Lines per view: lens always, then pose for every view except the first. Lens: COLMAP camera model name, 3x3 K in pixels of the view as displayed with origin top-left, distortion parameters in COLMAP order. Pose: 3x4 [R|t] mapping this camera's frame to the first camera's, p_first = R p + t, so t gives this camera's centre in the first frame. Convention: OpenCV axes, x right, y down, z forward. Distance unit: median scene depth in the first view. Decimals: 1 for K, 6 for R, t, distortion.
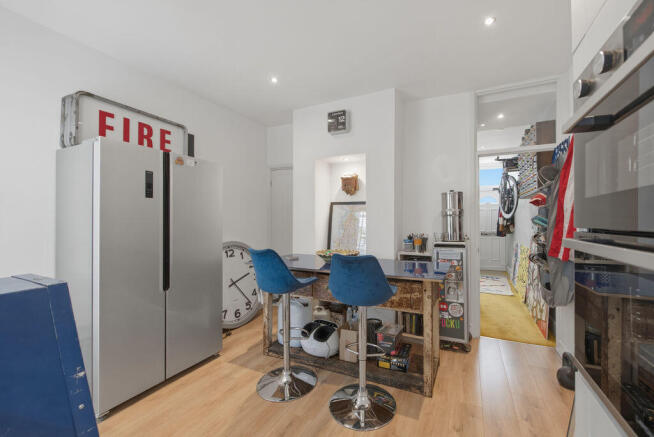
lens RADIAL K [[290.0, 0, 327.8], [0, 290.0, 221.2], [0, 0, 1]] dist [-0.000873, 0.000116]
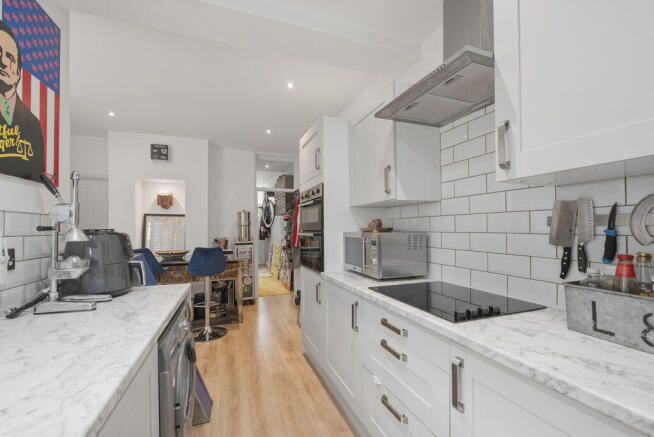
lens RADIAL K [[290.0, 0, 327.8], [0, 290.0, 221.2], [0, 0, 1]] dist [-0.000873, 0.000116]
pose [[0.701794, 0.015678, 0.712208, -0.379749], [0.004343, 0.999645, -0.026284, 0.000128], [-0.712367, 0.021539, 0.701476, -0.459099]]
